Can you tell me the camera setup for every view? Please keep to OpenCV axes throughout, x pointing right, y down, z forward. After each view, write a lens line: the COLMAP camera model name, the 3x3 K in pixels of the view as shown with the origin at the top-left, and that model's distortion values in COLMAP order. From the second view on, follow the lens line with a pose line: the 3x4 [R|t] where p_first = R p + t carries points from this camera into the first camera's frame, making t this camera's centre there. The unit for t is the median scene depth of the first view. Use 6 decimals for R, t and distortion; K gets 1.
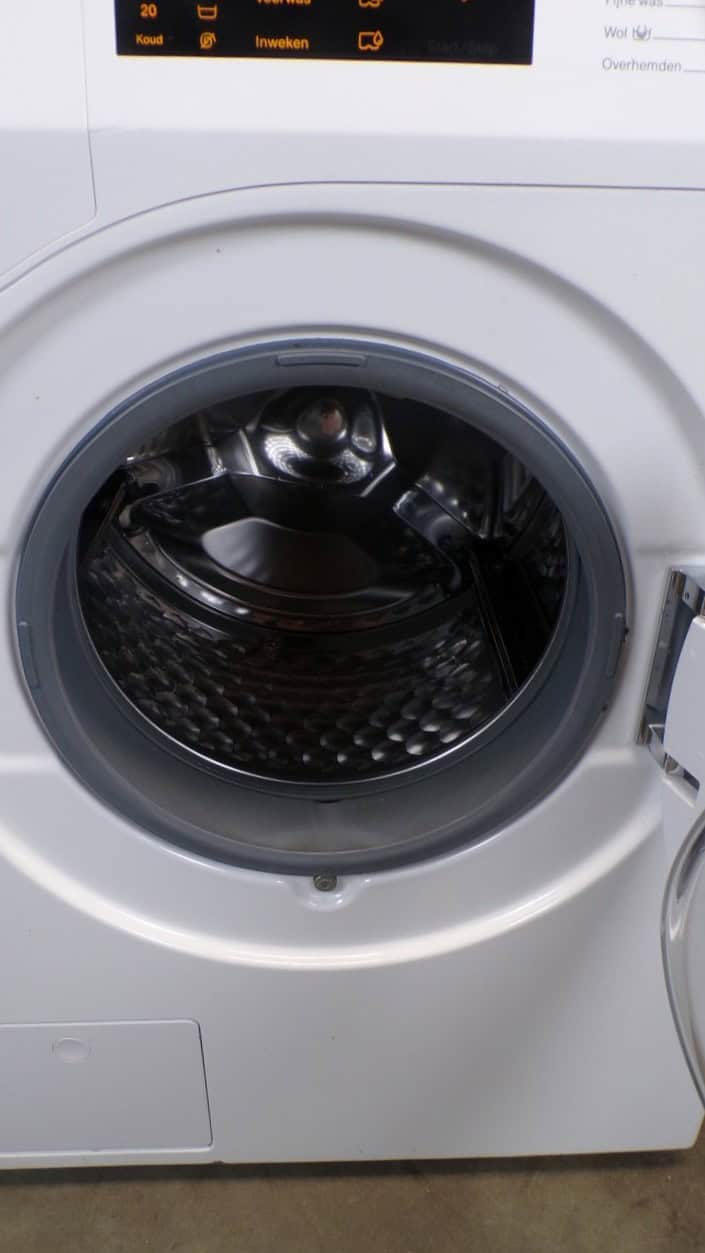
lens RADIAL K [[897.3, 0, 357.4], [0, 897.3, 637.6], [0, 0, 1]] dist [-0.020378, 0.001407]
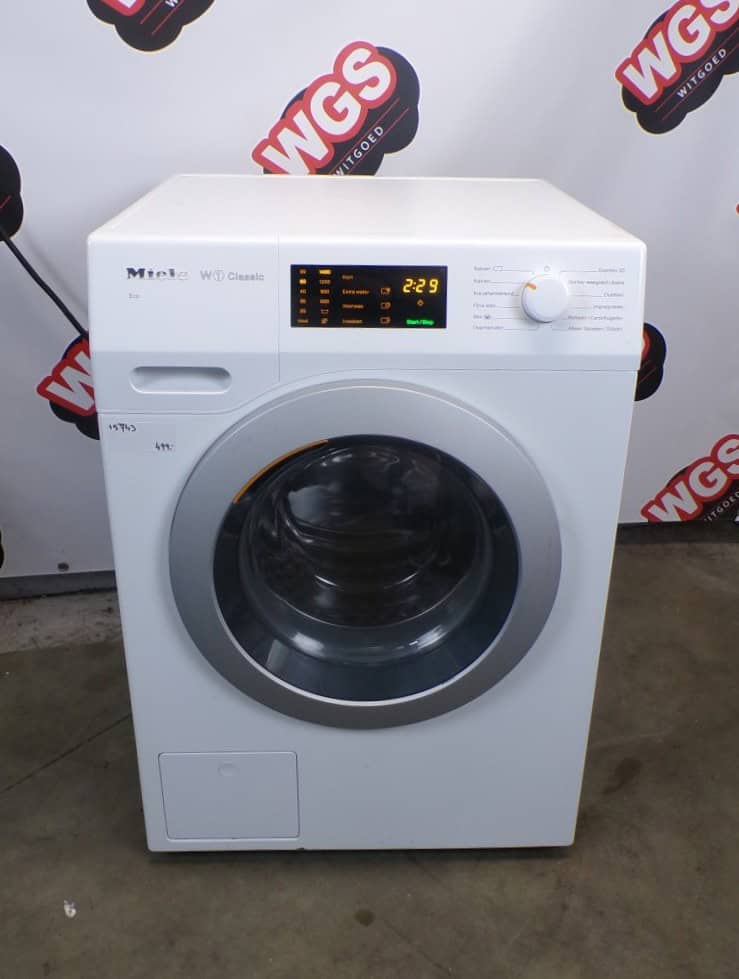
lens RADIAL K [[952.7, 0, 369.4], [0, 952.7, 484.2], [0, 0, 1]] dist [-0.030064, 0.000000]
pose [[0.999942, 0.000071, -0.010768, -0.001980], [-0.001152, 0.994947, -0.100399, 0.103127], [0.010706, 0.100405, 0.994889, -1.783777]]
